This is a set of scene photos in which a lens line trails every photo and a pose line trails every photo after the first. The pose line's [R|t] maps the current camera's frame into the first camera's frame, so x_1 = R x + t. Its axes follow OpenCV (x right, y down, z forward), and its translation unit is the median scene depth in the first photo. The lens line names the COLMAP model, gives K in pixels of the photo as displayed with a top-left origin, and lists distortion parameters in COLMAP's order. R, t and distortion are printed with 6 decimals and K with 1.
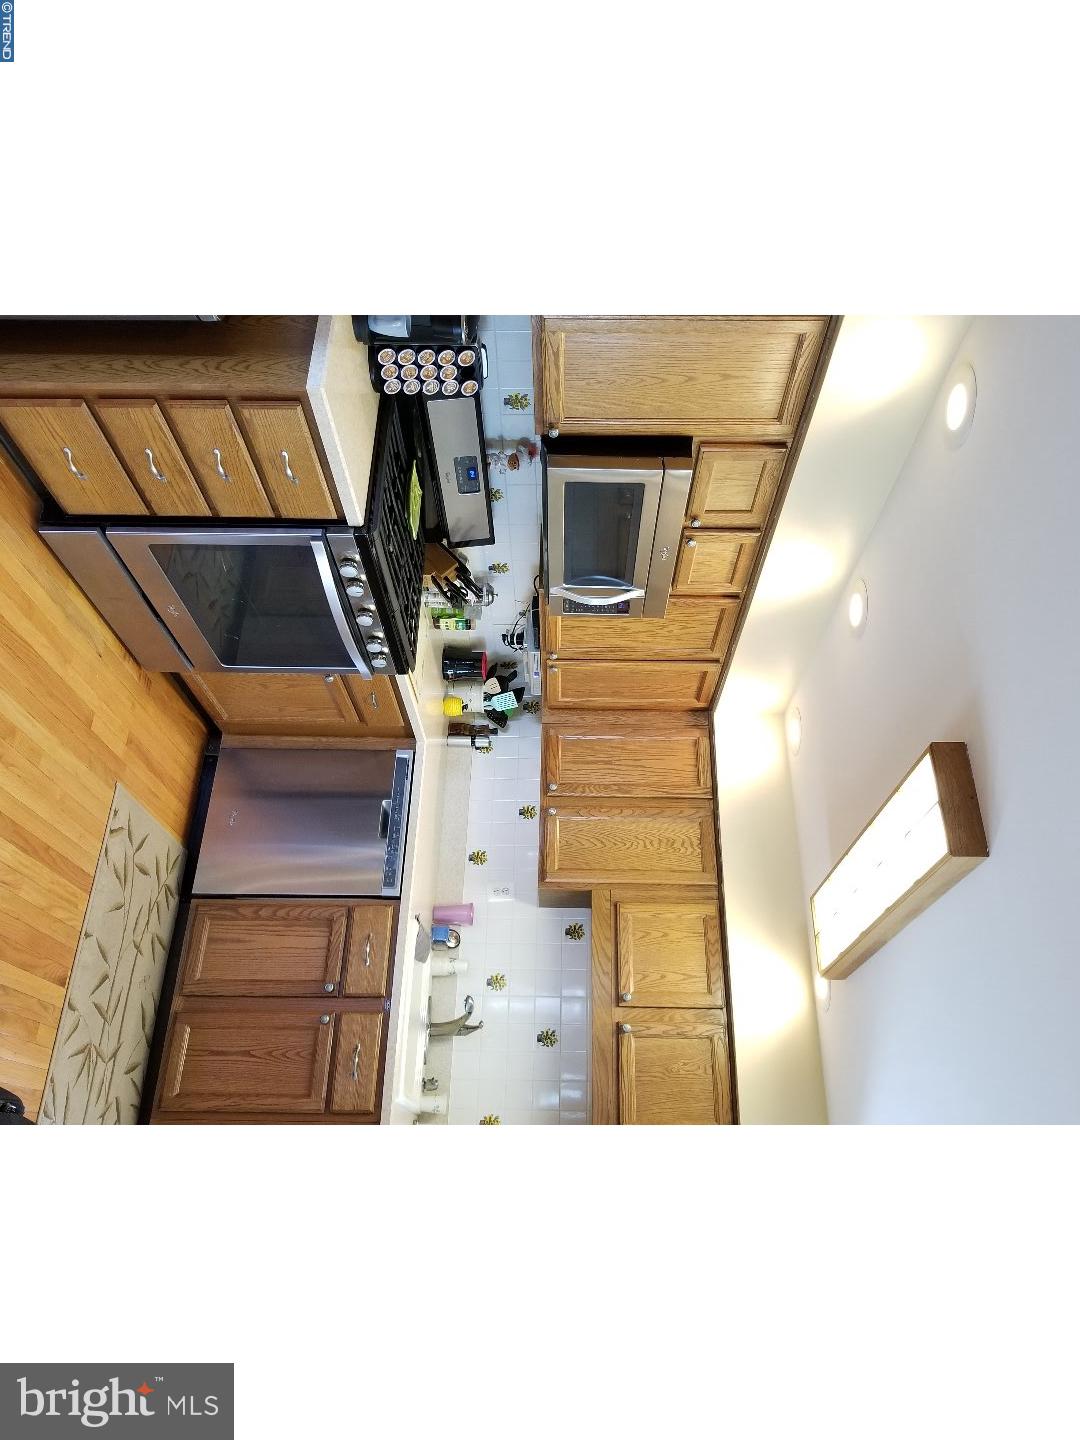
lens RADIAL K [[930.4, 0, 560.6], [0, 930.4, 741.5], [0, 0, 1]] dist [0.101127, -0.214669]
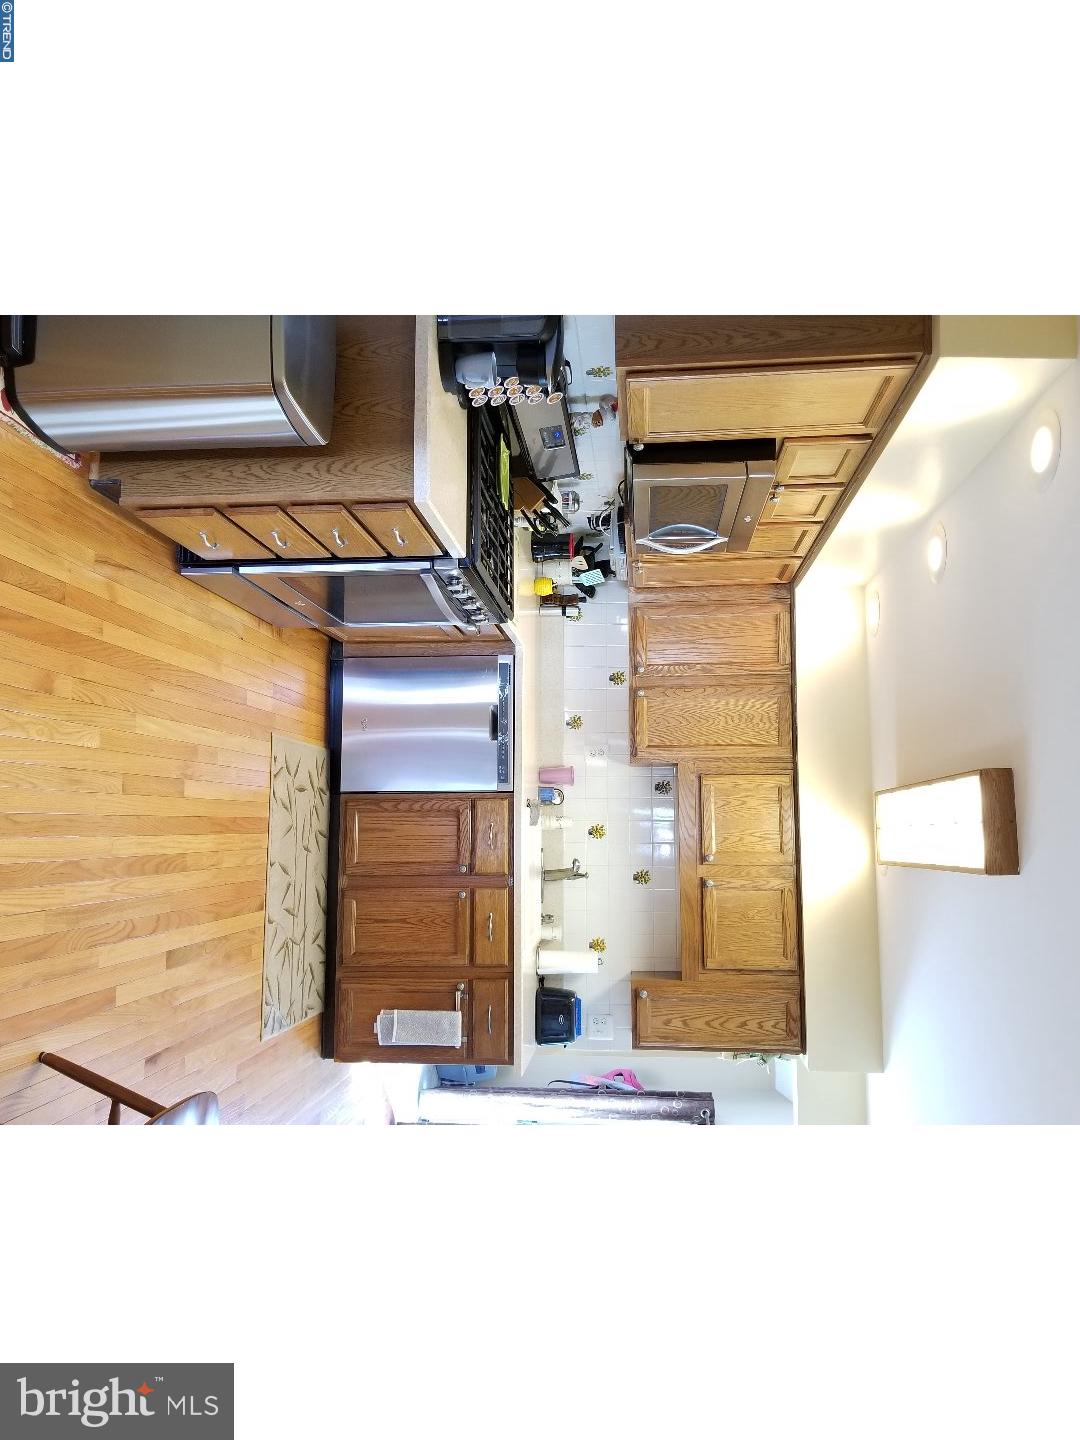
lens RADIAL K [[930.4, 0, 560.6], [0, 930.4, 741.5], [0, 0, 1]] dist [0.101127, -0.214669]
pose [[0.995538, -0.024579, -0.091106, -0.005234], [0.054776, 0.936692, 0.345843, -0.284918], [0.076837, -0.349291, 0.933859, -0.058924]]
